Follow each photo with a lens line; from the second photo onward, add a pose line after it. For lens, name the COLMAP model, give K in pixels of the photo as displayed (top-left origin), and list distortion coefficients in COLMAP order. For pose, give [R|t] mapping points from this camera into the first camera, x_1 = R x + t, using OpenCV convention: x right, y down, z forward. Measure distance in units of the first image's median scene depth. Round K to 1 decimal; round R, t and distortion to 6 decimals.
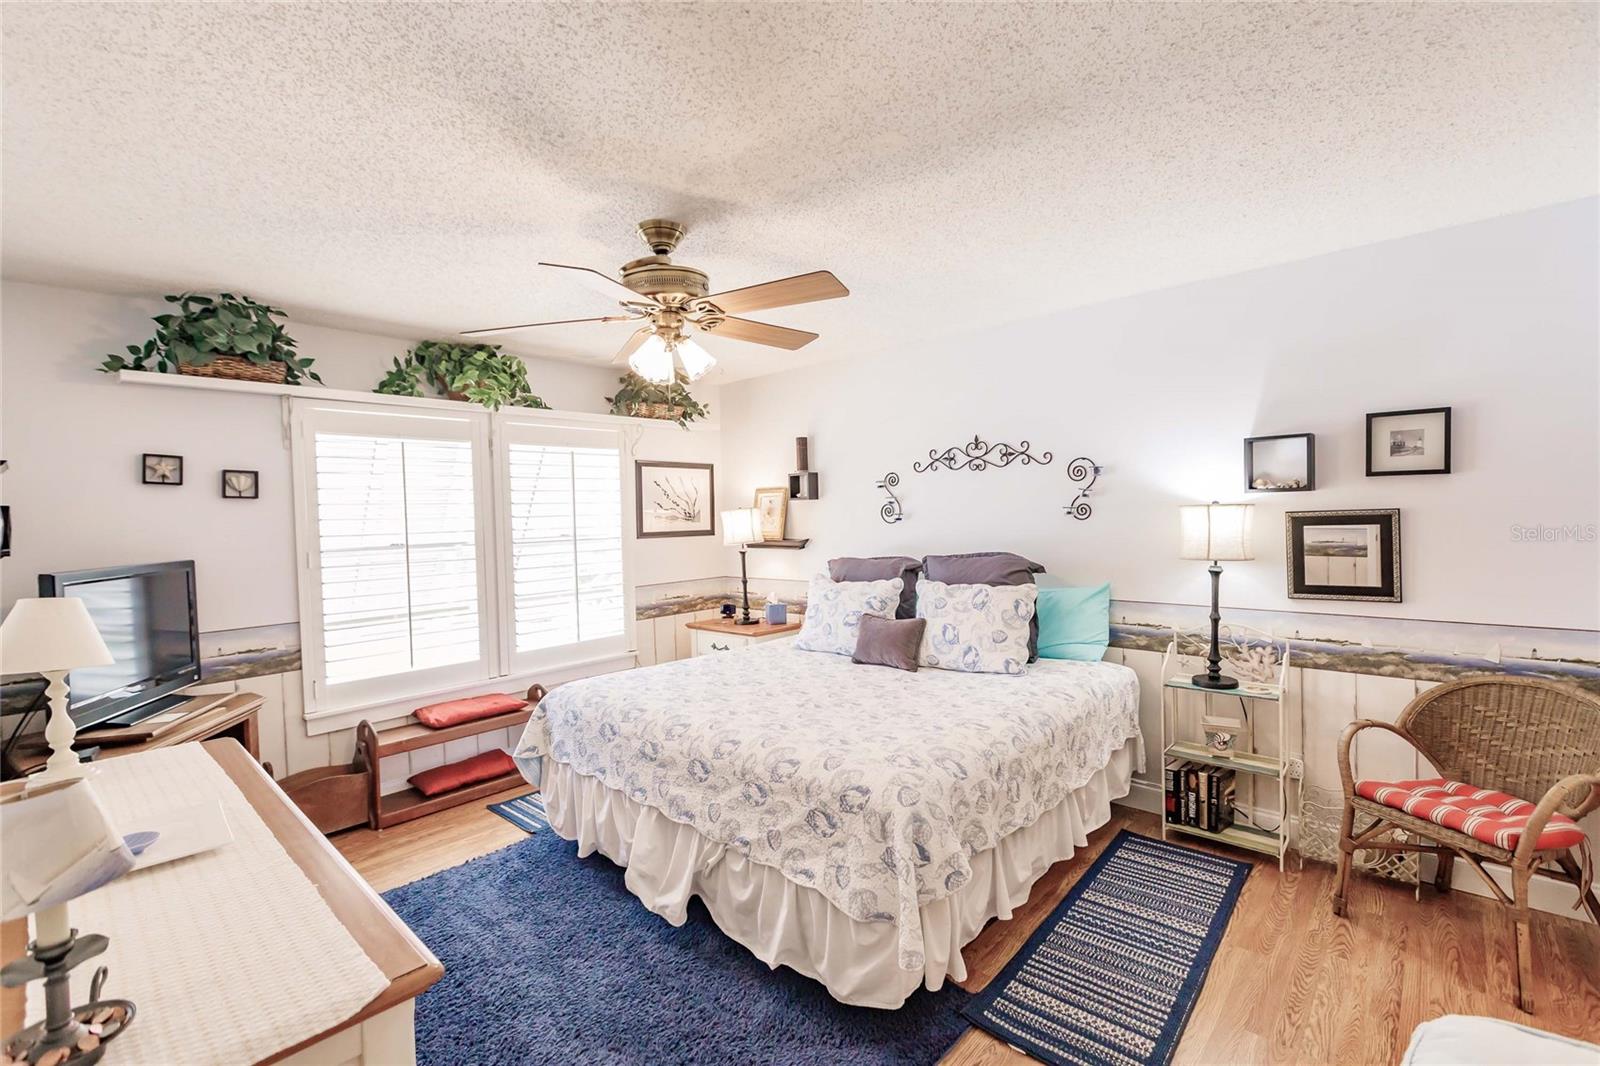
lens RADIAL K [[722.9, 0, 802.4], [0, 722.9, 527.3], [0, 0, 1]] dist [-0.002101, 0.000271]
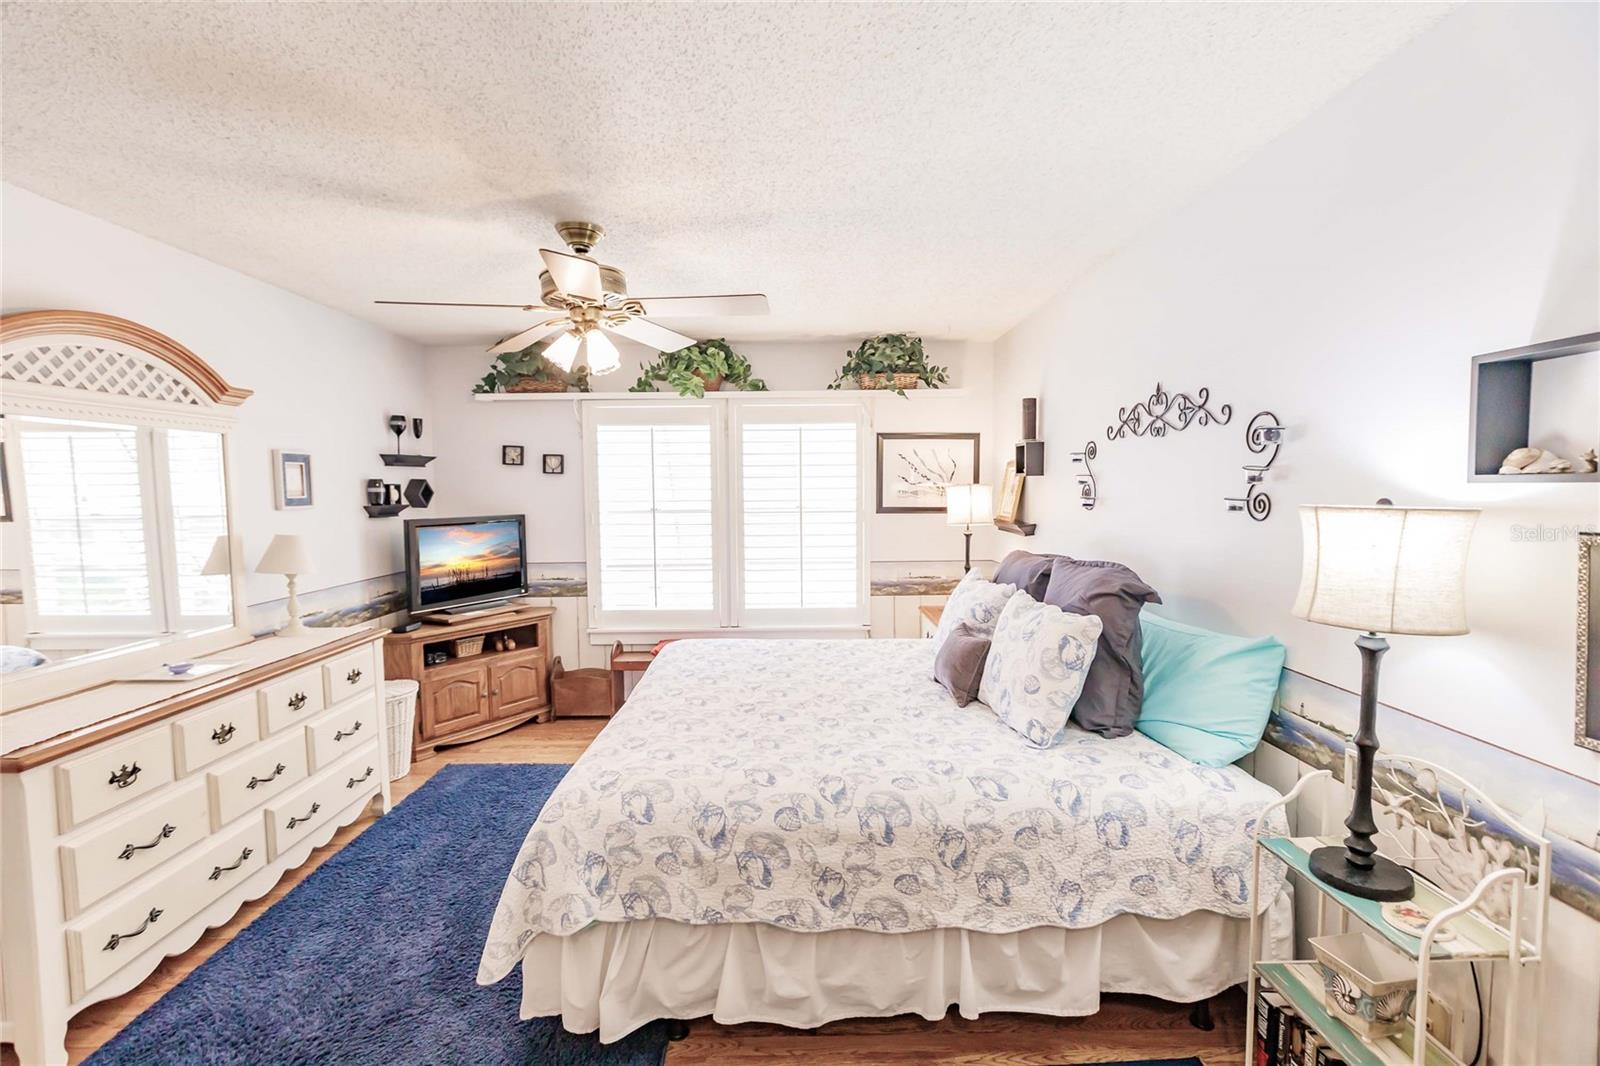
lens RADIAL K [[722.9, 0, 802.8], [0, 722.9, 528.5], [0, 0, 1]] dist [-0.002101, 0.000271]
pose [[0.673211, 0.064915, -0.736596, 0.520355], [-0.025237, 0.997576, 0.064849, -0.030009], [0.739020, -0.025067, 0.673217, 0.317916]]
